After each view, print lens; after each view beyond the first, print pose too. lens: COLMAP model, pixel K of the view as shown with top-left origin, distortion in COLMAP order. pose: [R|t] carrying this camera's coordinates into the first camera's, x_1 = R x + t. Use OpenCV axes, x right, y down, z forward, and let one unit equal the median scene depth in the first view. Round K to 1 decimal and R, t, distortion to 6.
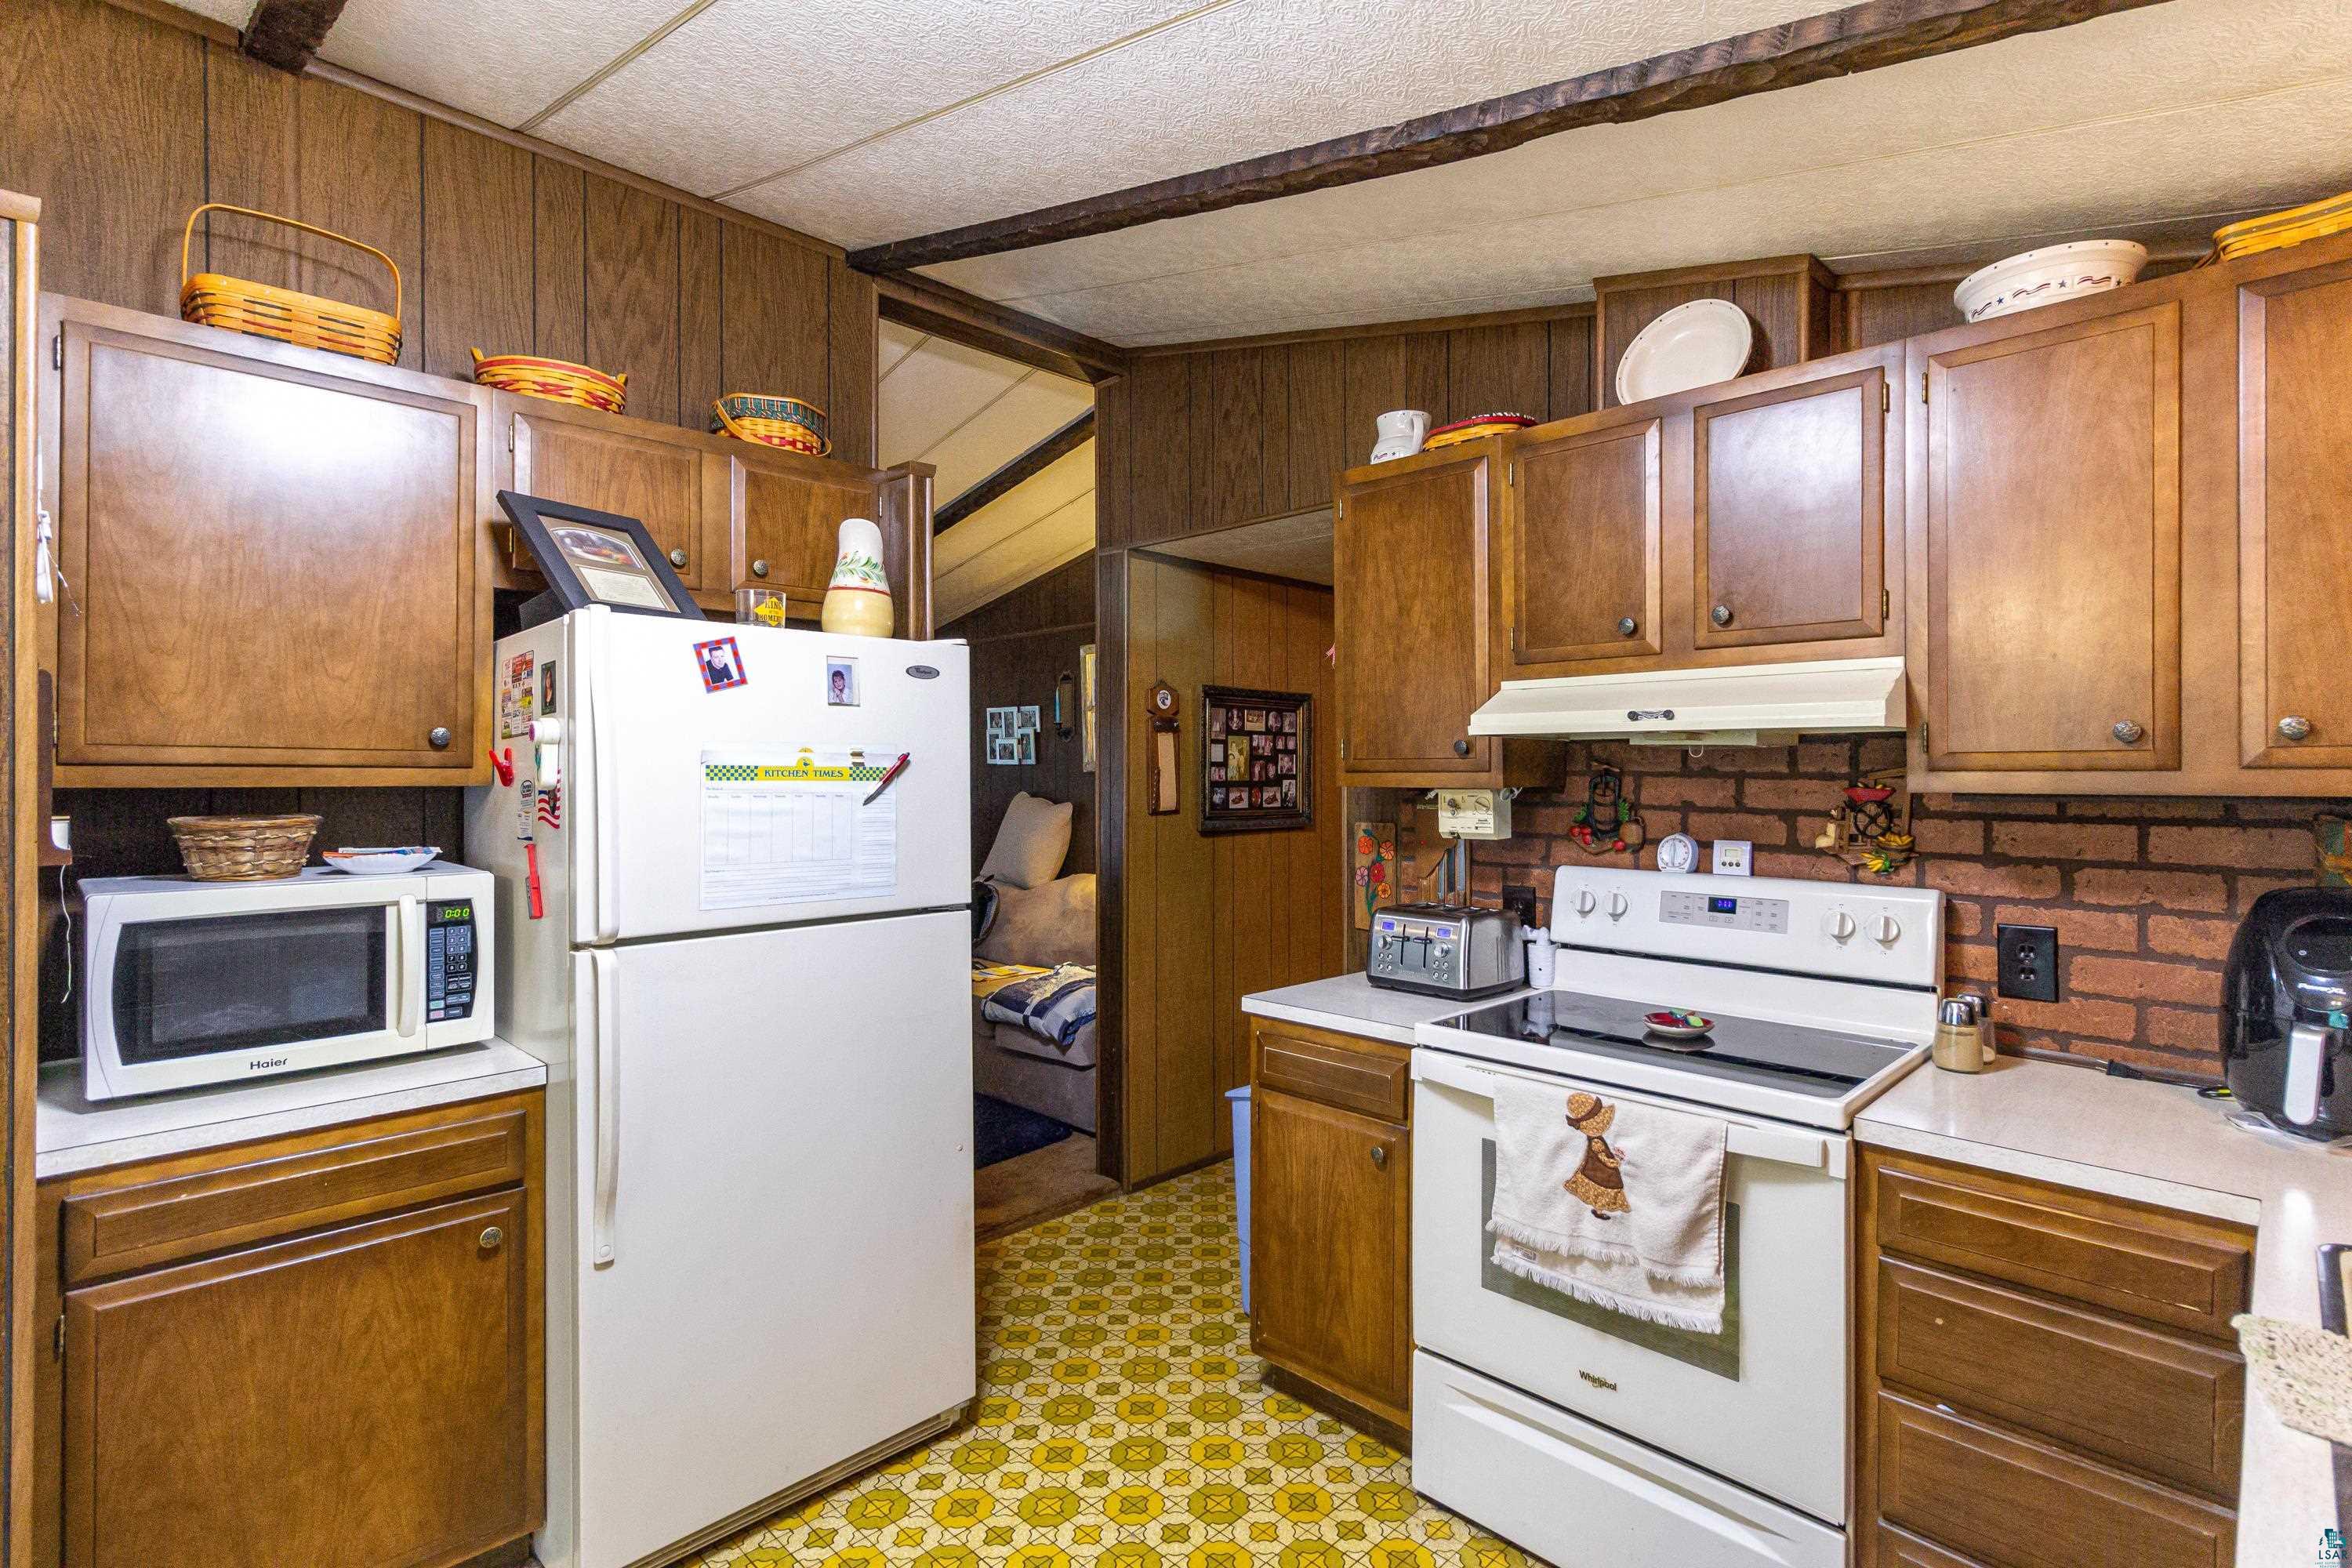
lens RADIAL K [[1108.6, 0, 1169.2], [0, 1108.6, 773.6], [0, 0, 1]] dist [-0.000763, 0.000943]
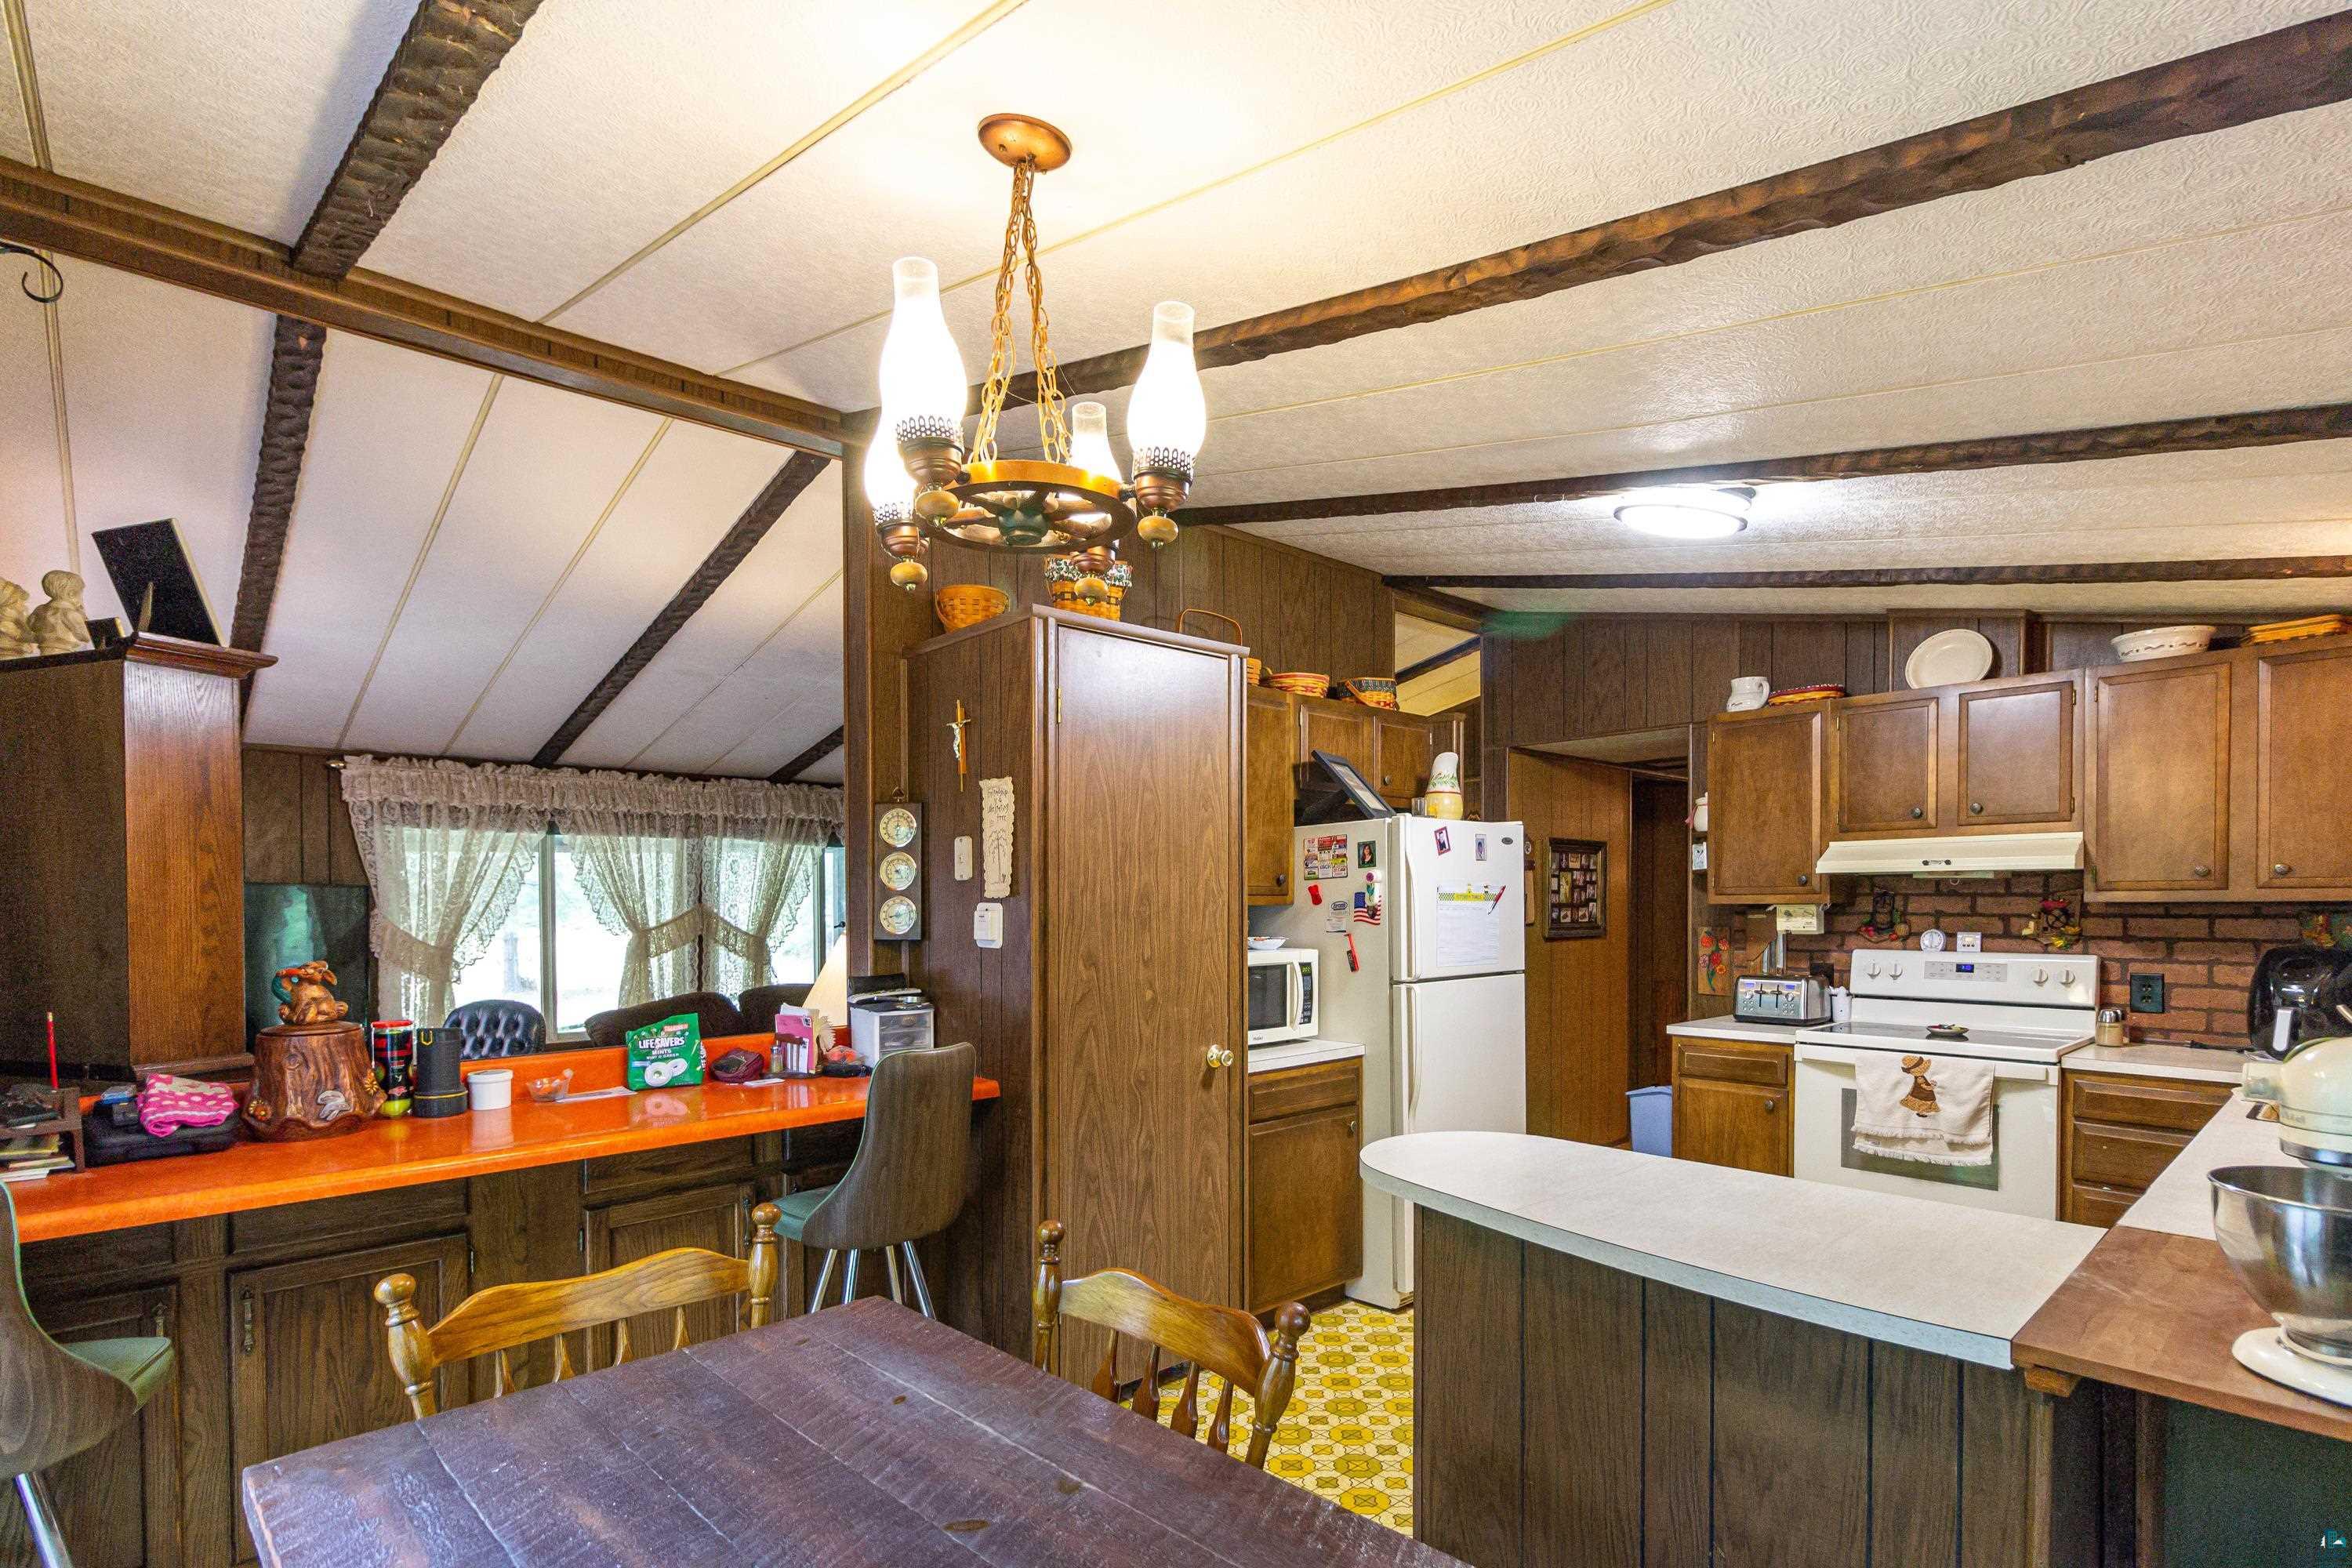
lens RADIAL K [[1108.6, 0, 1164.0], [0, 1108.6, 927.7], [0, 0, 1]] dist [-0.000763, 0.000943]
pose [[0.998437, -0.005751, -0.055587, -0.782481], [0.006903, 0.999765, 0.020555, 0.010230], [0.055455, -0.020907, 0.998242, -0.963523]]
